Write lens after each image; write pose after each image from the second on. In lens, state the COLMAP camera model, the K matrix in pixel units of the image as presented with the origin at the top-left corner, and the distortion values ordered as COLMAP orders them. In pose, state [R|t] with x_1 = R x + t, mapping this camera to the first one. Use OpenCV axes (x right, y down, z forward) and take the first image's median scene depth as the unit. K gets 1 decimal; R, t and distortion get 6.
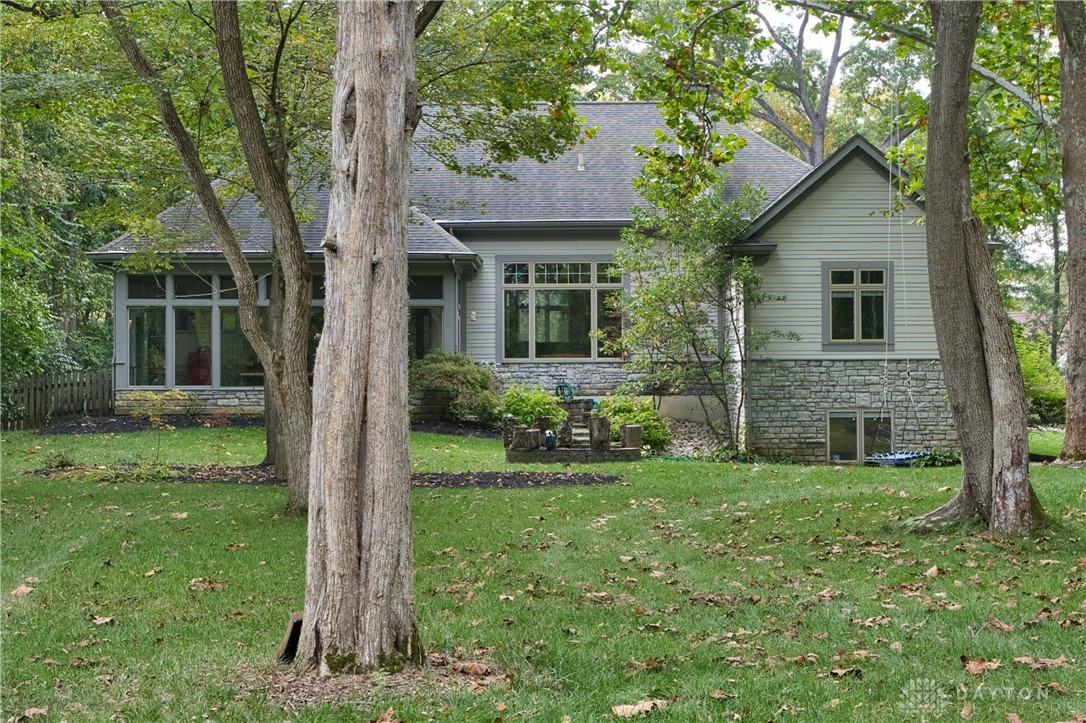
lens RADIAL K [[1002.8, 0, 540.8], [0, 1002.8, 364.5], [0, 0, 1]] dist [0.057844, 0.000000]
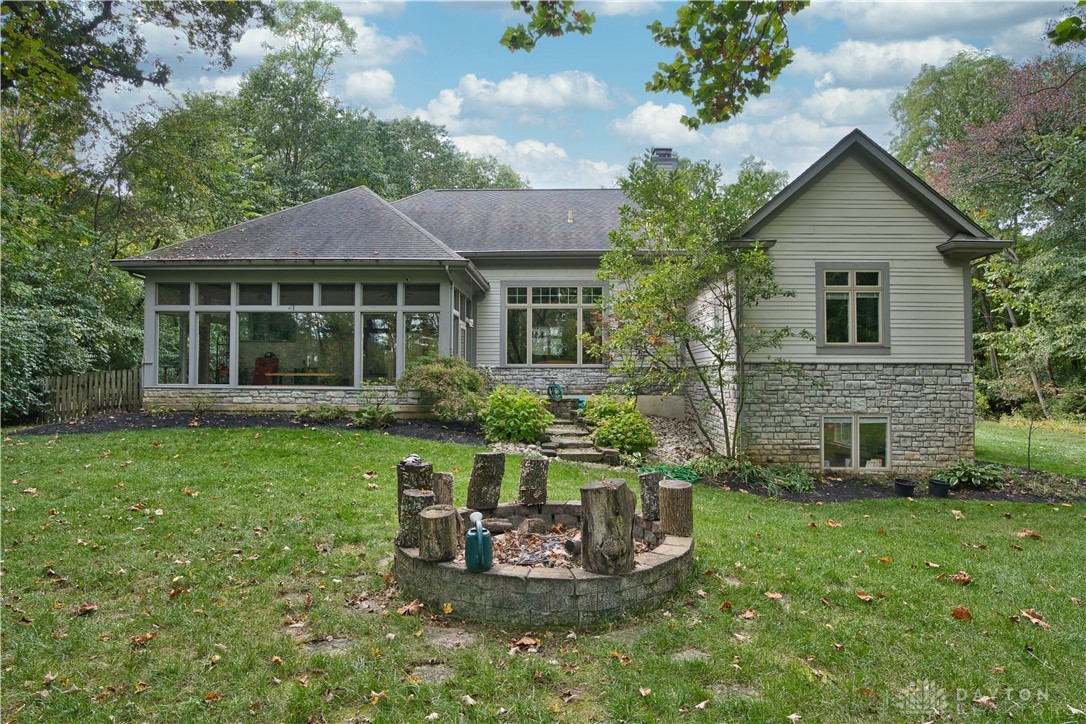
lens RADIAL K [[592.1, 0, 543.4], [0, 592.1, 359.4], [0, 0, 1]] dist [-0.018975, -0.000291]
pose [[0.999957, 0.007732, -0.005078, 0.019414], [-0.007840, 0.999737, -0.021555, 0.005911], [0.004910, 0.021594, 0.999755, 0.430961]]
